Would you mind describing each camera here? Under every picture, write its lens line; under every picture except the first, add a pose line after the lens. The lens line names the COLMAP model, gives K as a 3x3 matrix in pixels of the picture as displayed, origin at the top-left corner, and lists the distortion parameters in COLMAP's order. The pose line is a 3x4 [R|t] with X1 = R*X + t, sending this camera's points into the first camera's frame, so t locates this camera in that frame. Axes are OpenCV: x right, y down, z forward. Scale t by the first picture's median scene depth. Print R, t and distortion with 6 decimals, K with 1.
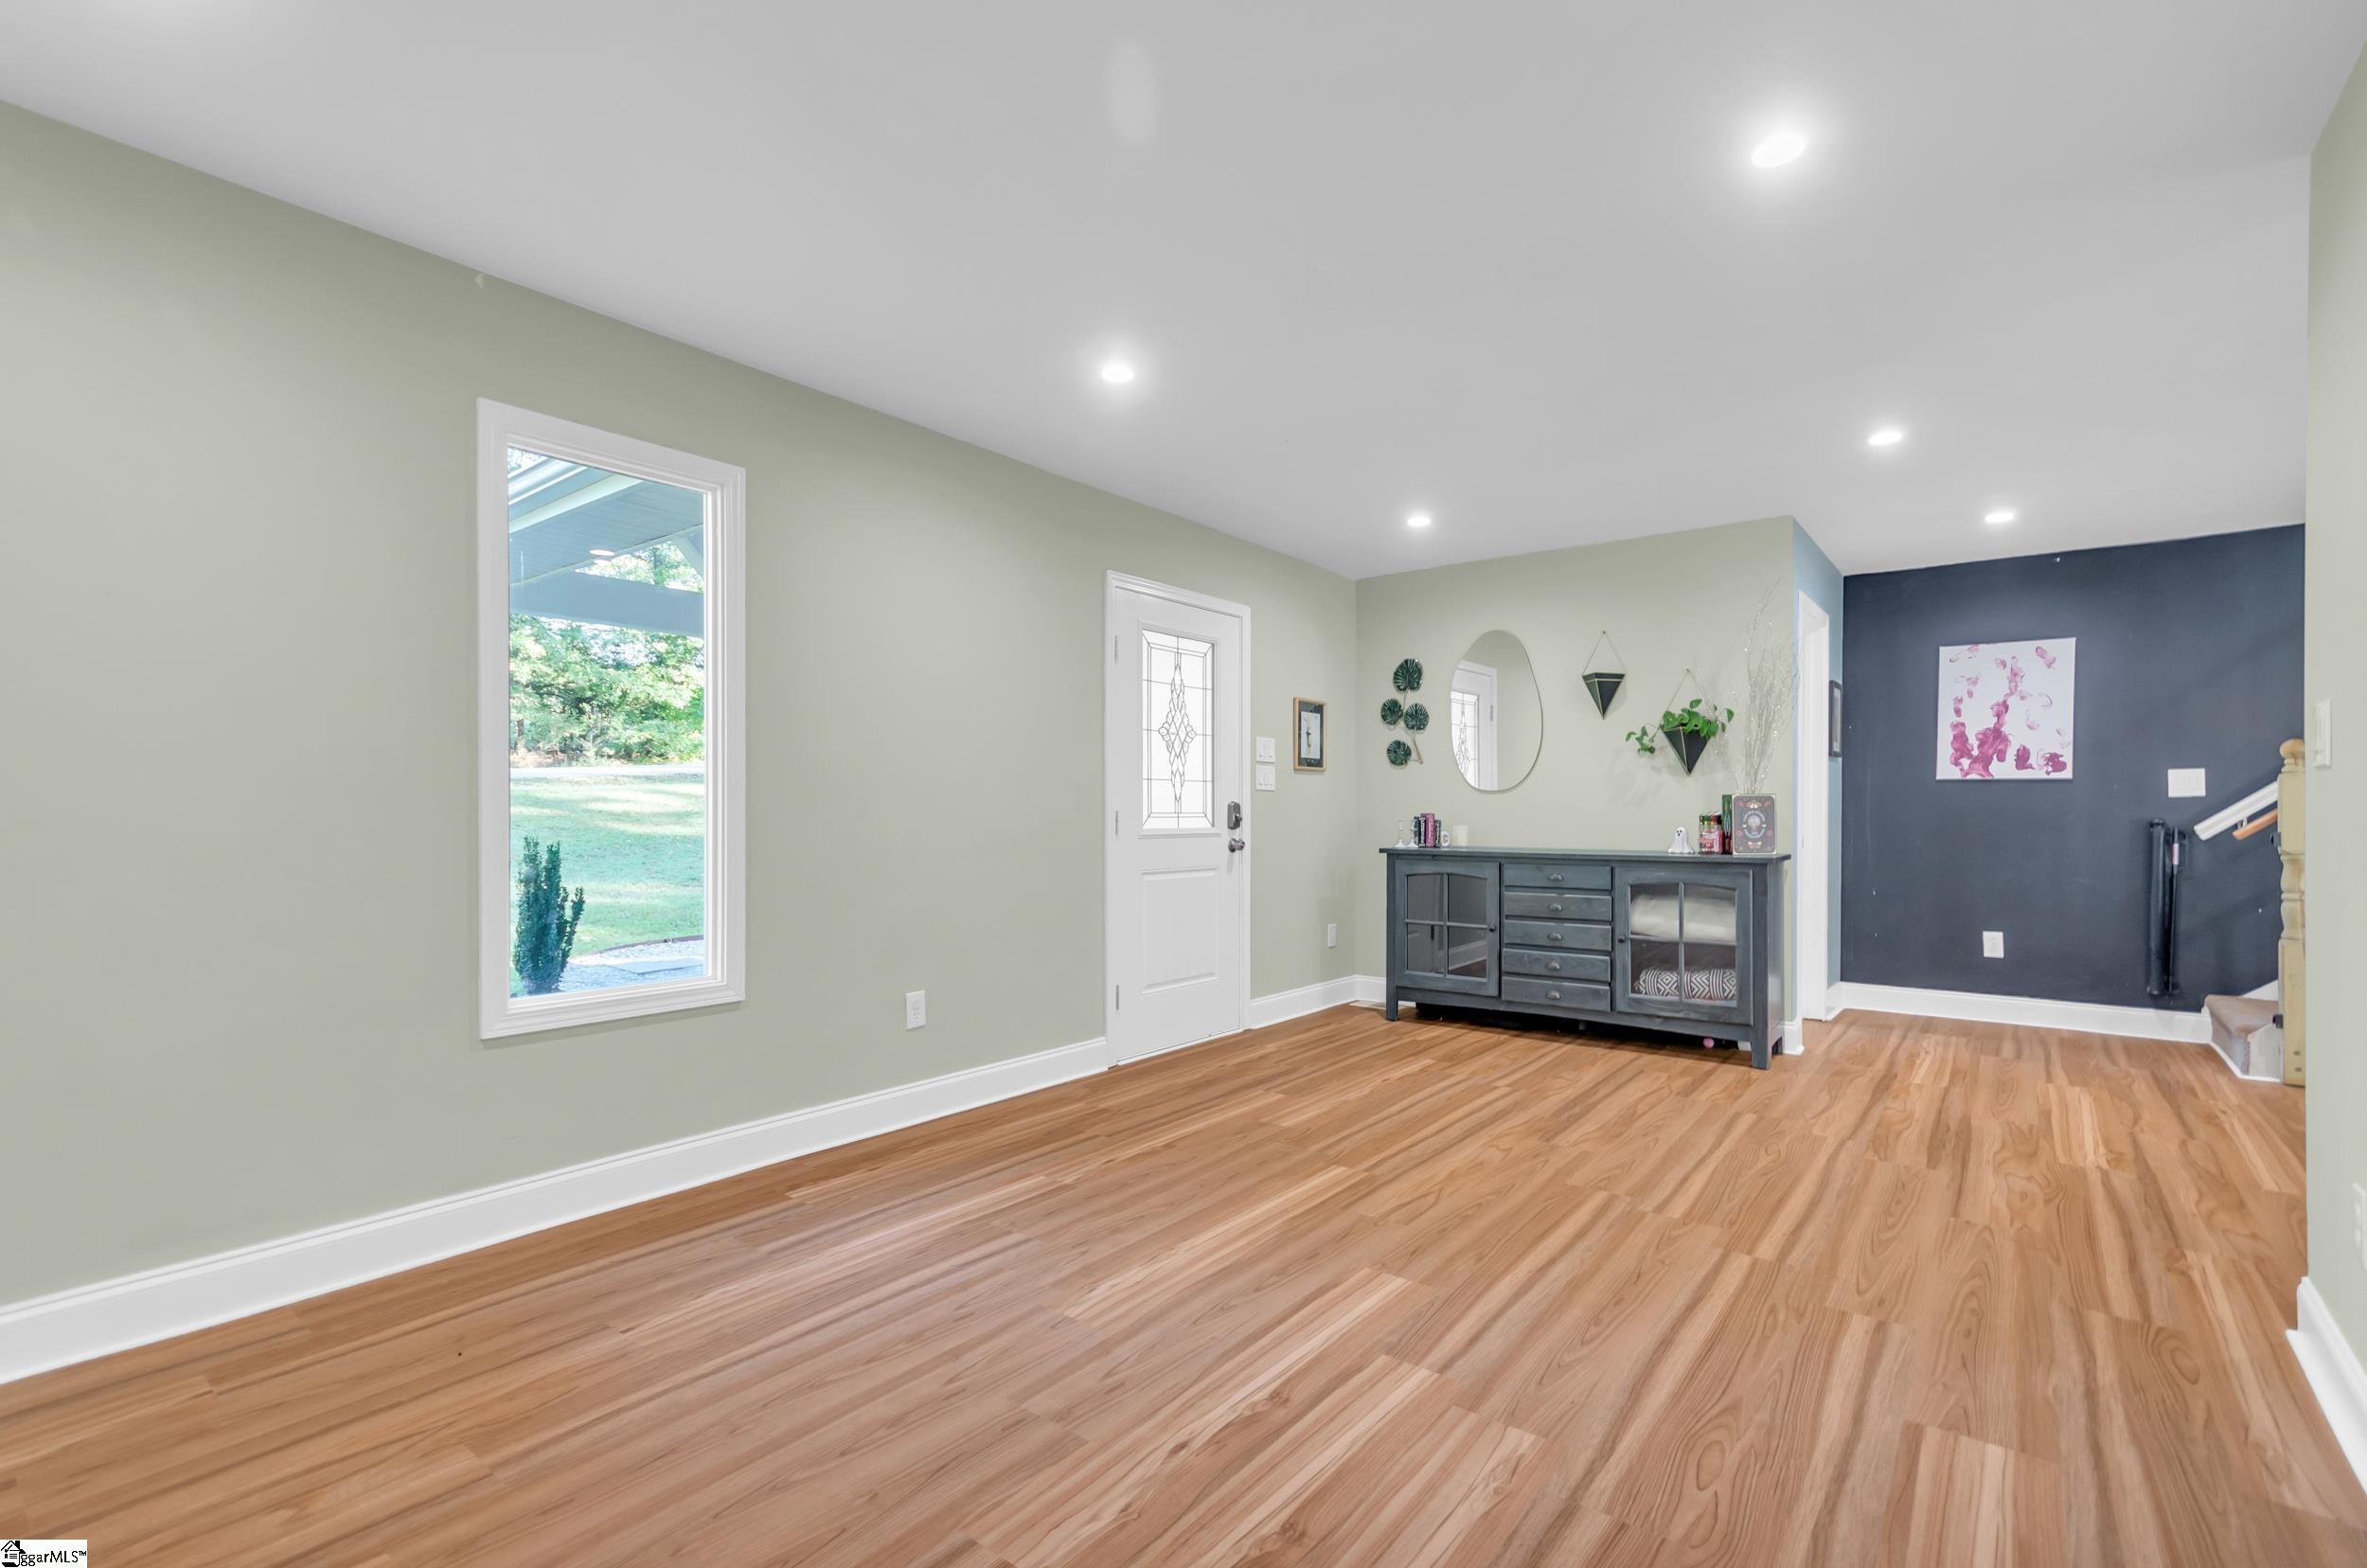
lens RADIAL K [[1050.0, 0, 1180.5], [0, 1050.0, 801.7], [0, 0, 1]] dist [-0.004015, -0.000281]
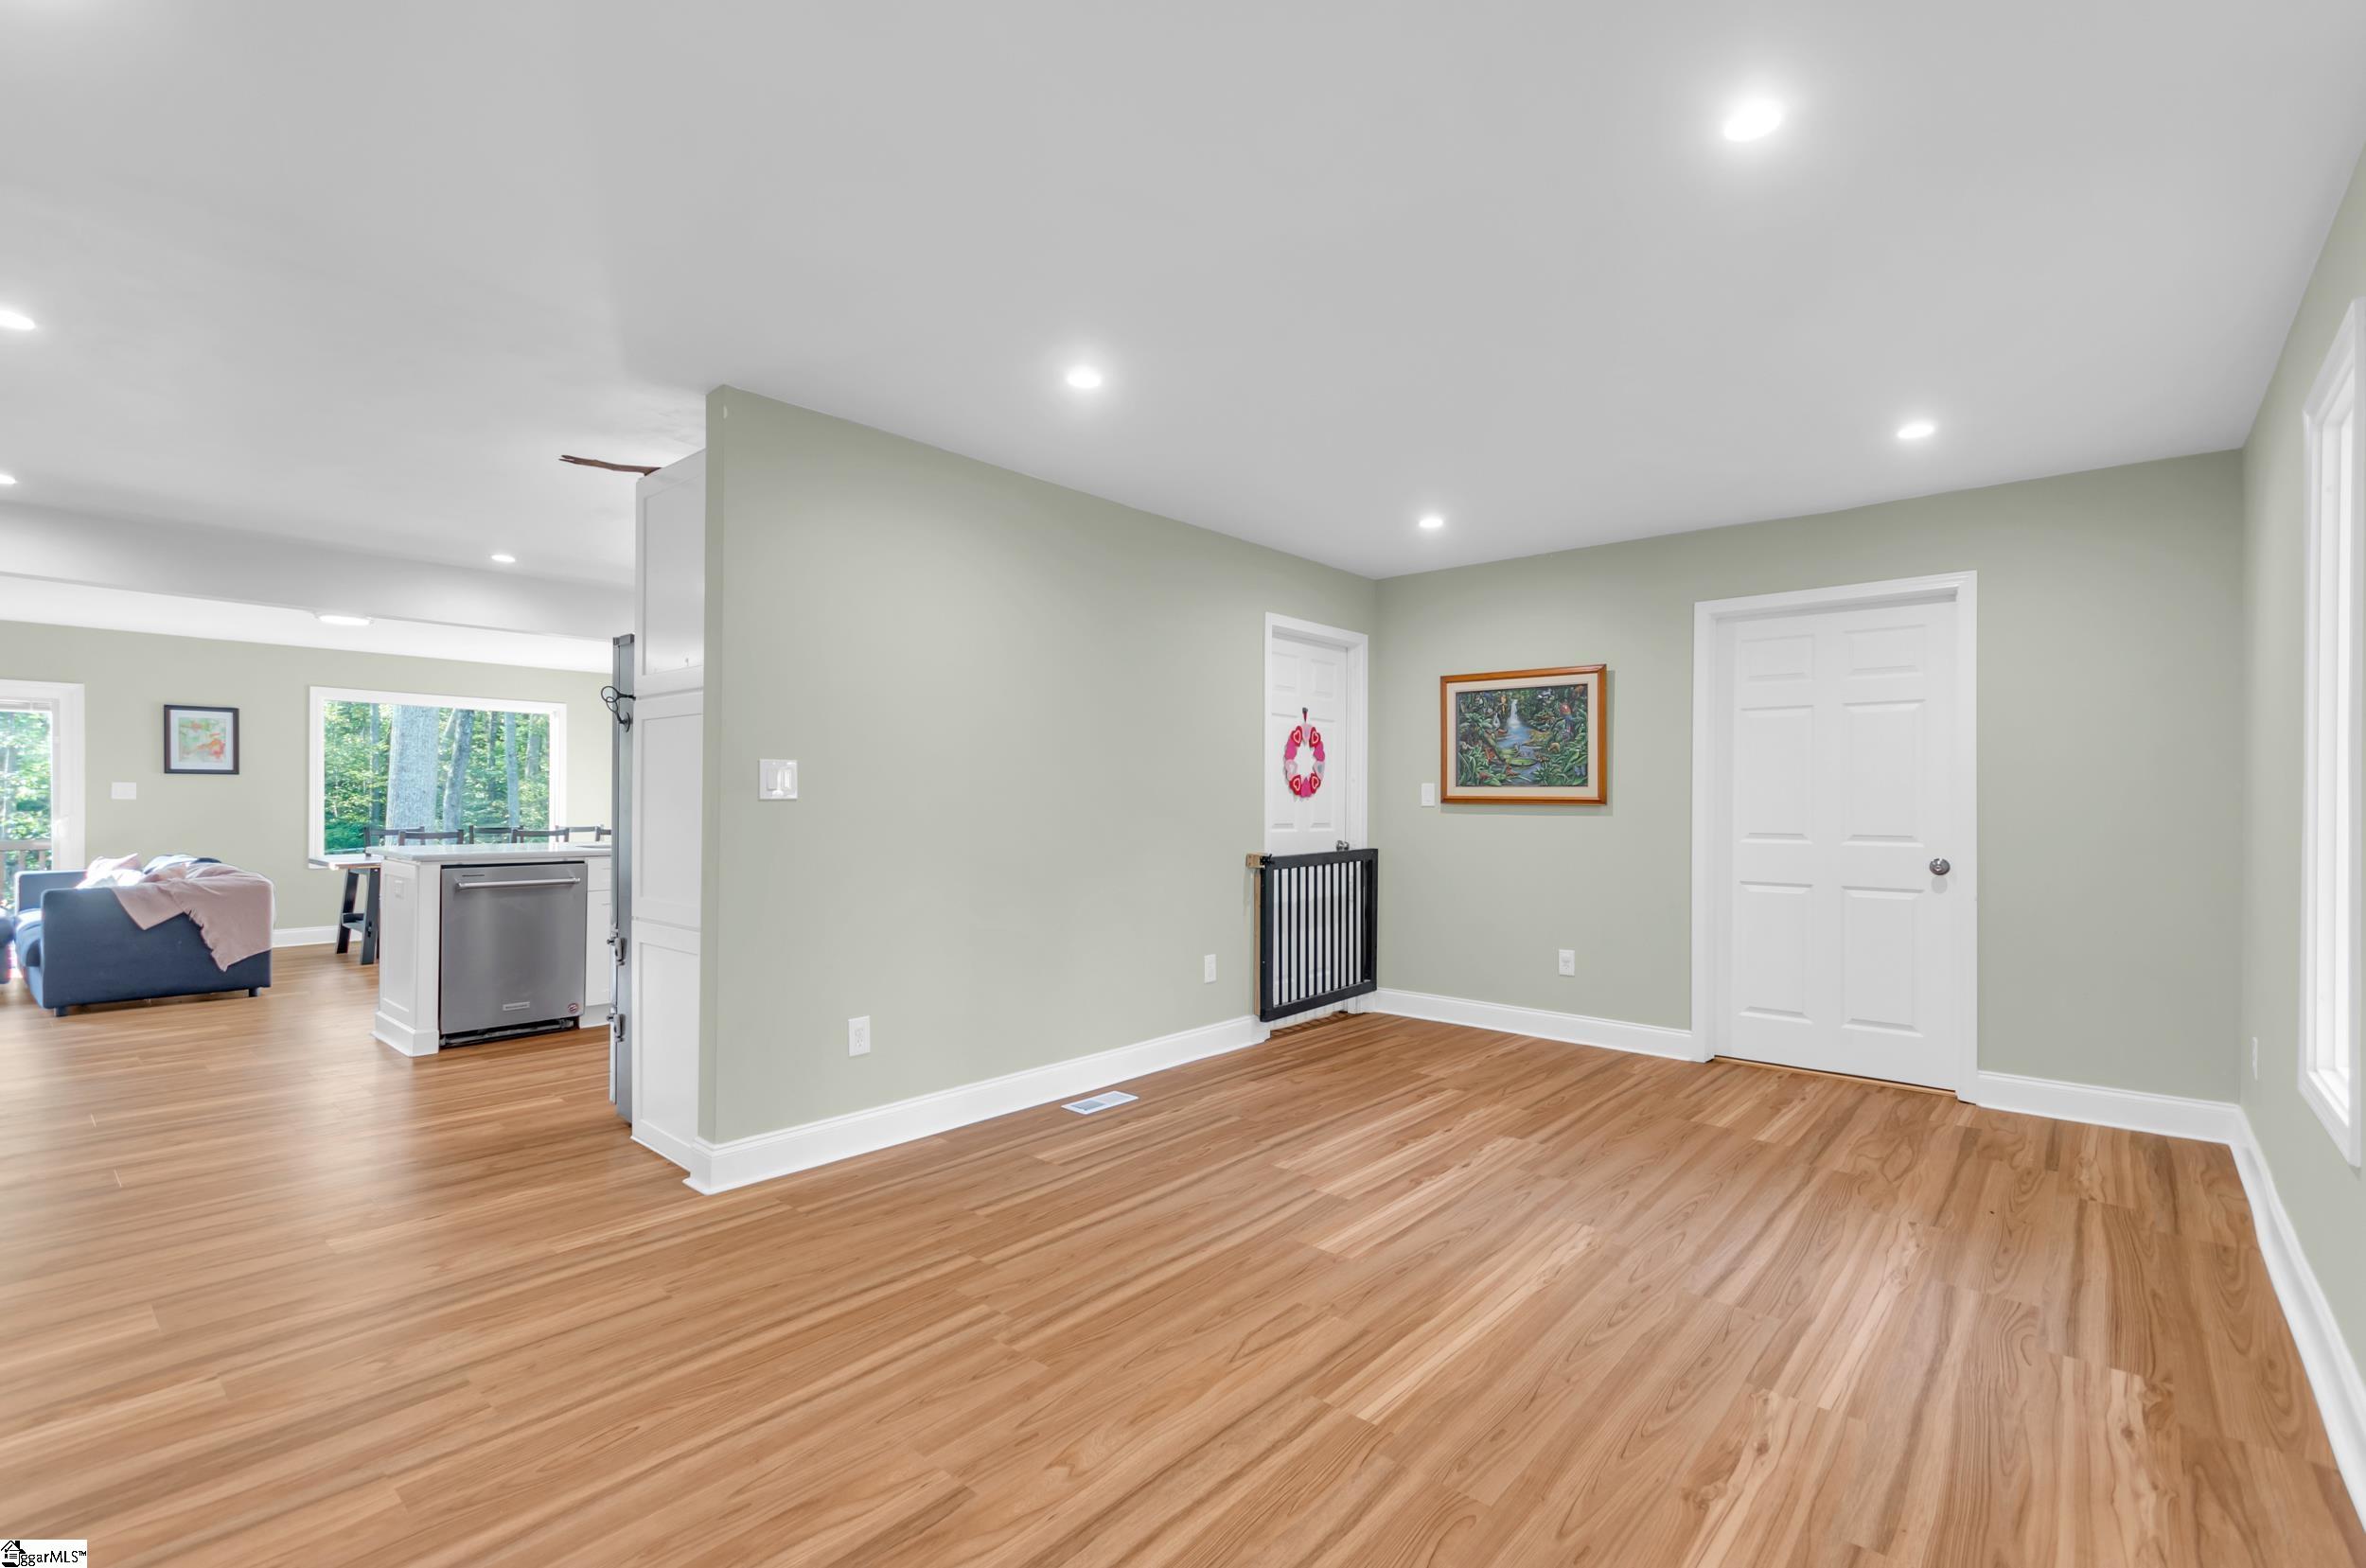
lens RADIAL K [[1049.5, 0, 1190.6], [0, 1049.5, 804.0], [0, 0, 1]] dist [-0.004015, -0.000281]
pose [[-0.998962, -0.005186, 0.045257, 0.300191], [-0.005546, 0.999954, -0.007844, -0.015304], [-0.045215, -0.008087, -0.998945, 2.120697]]
